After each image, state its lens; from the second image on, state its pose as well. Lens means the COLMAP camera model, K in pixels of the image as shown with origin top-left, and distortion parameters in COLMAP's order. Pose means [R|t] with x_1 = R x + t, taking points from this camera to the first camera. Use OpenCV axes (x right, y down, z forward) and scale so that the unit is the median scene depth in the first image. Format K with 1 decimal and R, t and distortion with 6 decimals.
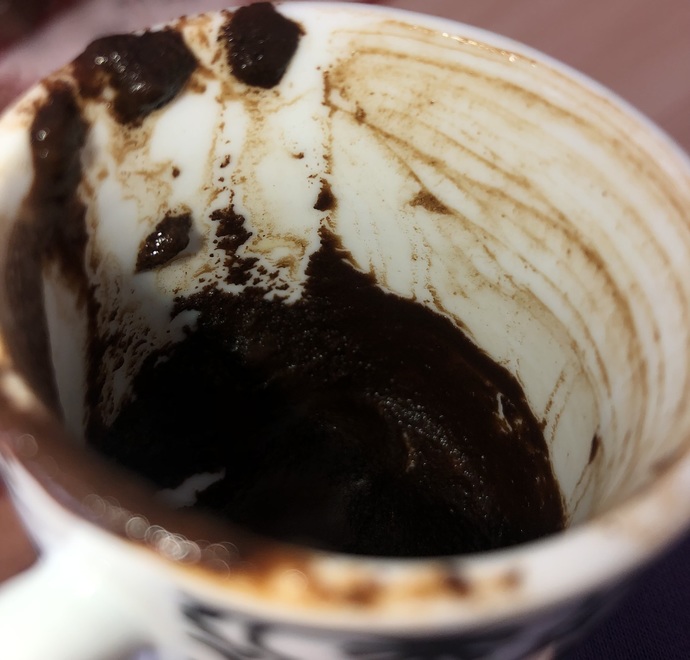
lens RADIAL K [[847.6, 0, 341.4], [0, 847.6, 330.1], [0, 0, 1]] dist [0.156484, 0.000000]
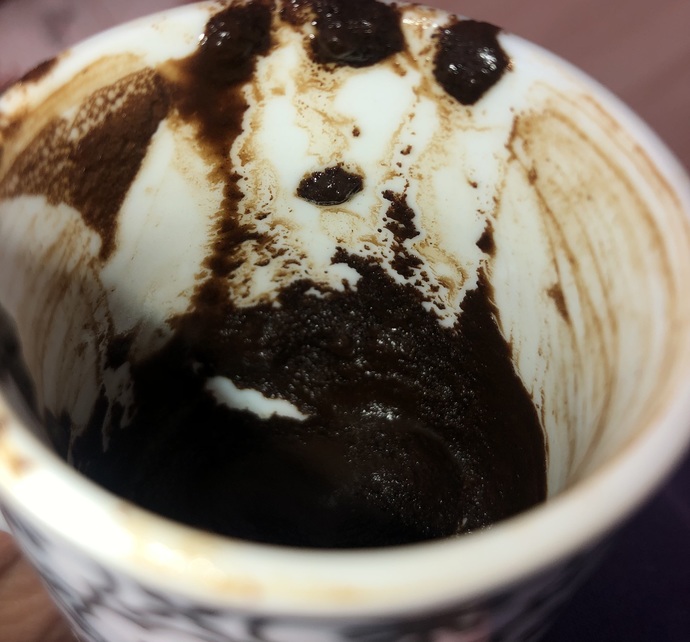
lens RADIAL K [[847.2, 0, 348.1], [0, 847.2, 317.0], [0, 0, 1]] dist [0.189009, 0.000000]
pose [[0.627595, 0.564922, -0.535713, 0.493693], [-0.598811, 0.790009, 0.131568, -0.129698], [0.497544, 0.238220, 0.834087, 0.139307]]
